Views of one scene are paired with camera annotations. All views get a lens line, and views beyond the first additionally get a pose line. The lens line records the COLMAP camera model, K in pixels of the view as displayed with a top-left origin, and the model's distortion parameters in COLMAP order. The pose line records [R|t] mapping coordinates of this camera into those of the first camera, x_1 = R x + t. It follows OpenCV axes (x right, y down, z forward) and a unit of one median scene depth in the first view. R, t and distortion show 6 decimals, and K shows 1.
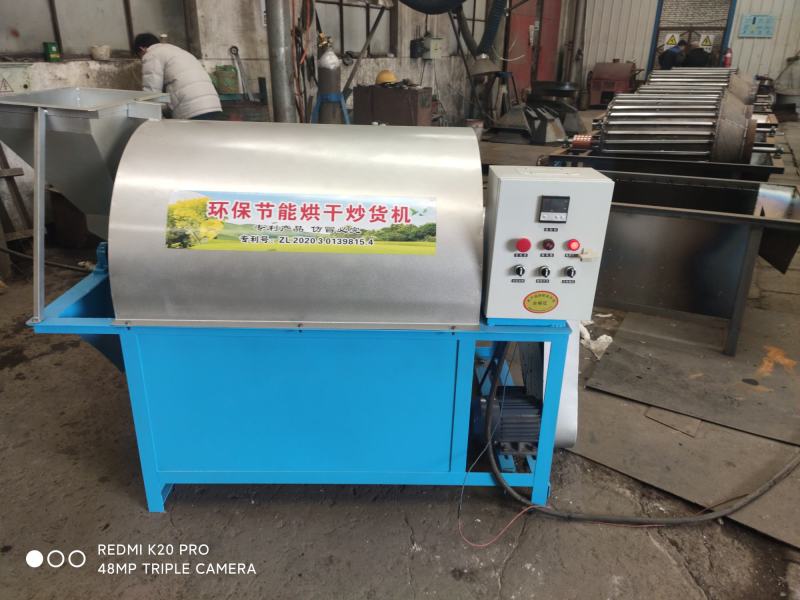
lens RADIAL K [[609.0, 0, 400.0], [0, 609.0, 300.0], [0, 0, 1]] dist [0.086074, -0.110473]
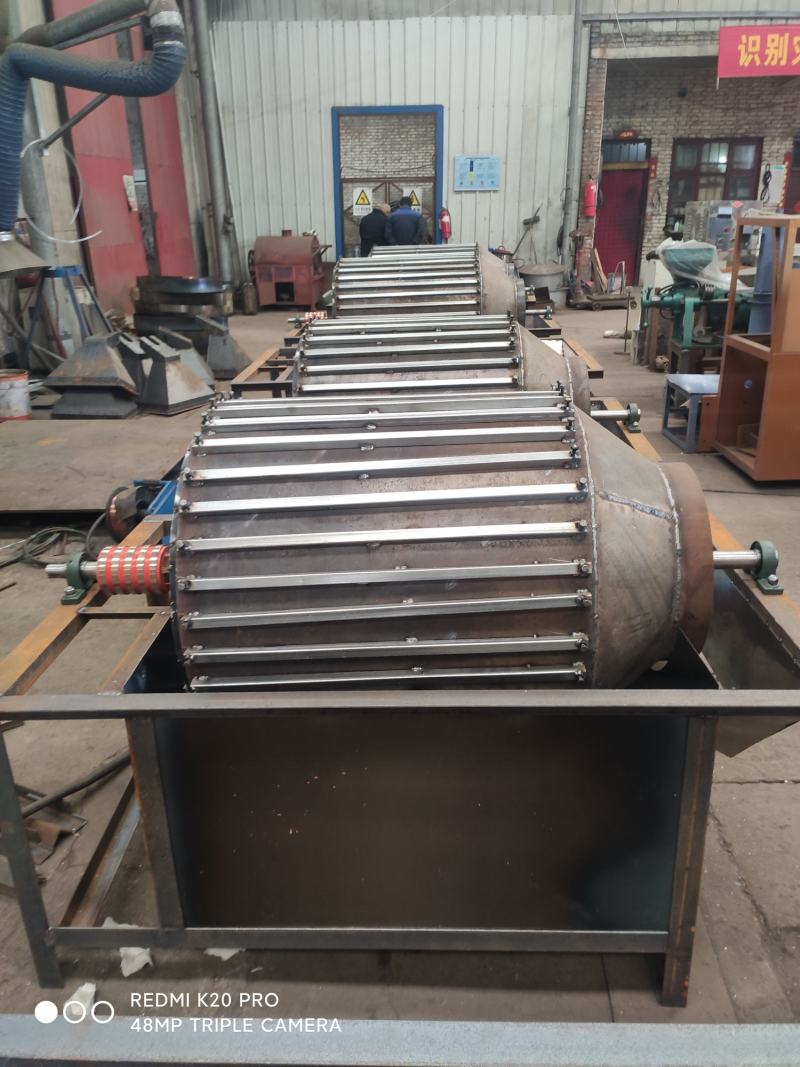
lens RADIAL K [[812.3, 0, 400.0], [0, 812.3, 533.5], [0, 0, 1]] dist [0.086074, -0.110473]
pose [[0.909964, -0.175019, 0.375944, 0.435552], [0.180295, 0.983380, 0.021408, -0.418901], [-0.373442, 0.048300, 0.926395, 0.996146]]
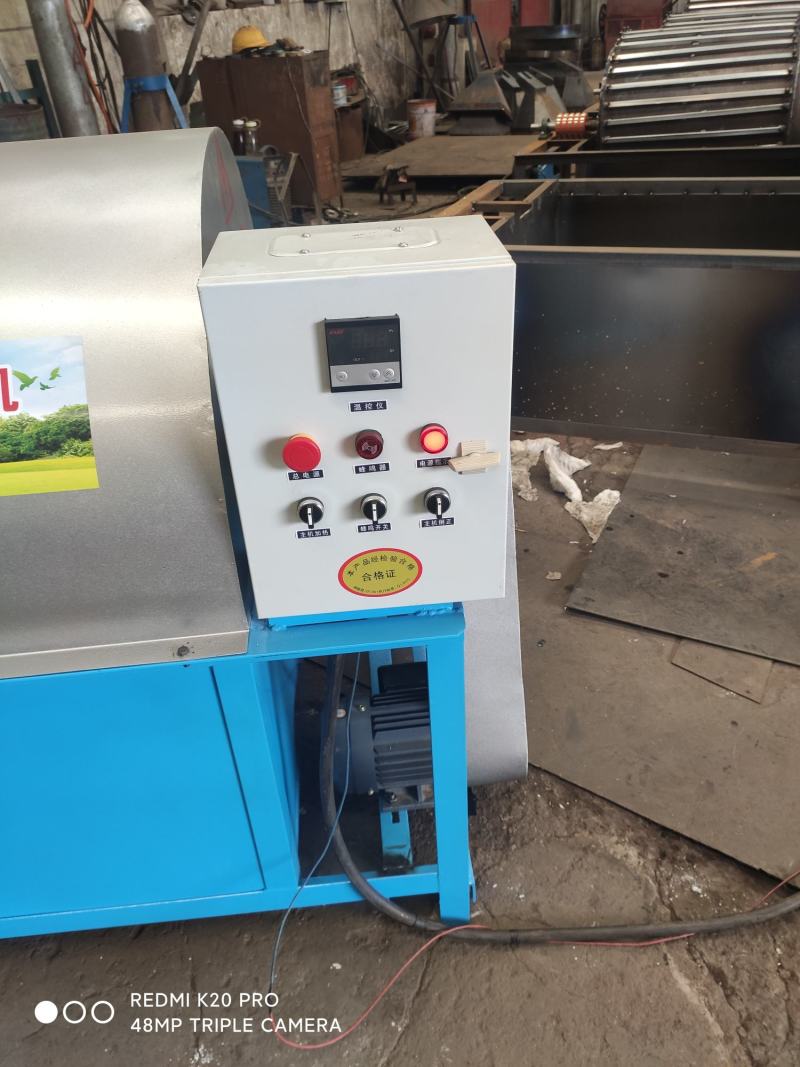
lens RADIAL K [[823.4, 0, 400.0], [0, 823.4, 533.5], [0, 0, 1]] dist [0.035508, -0.048134]
pose [[0.994522, -0.103455, 0.014920, 0.130598], [0.098786, 0.976938, 0.189296, -0.069078], [-0.034159, -0.186785, 0.981807, 0.254990]]
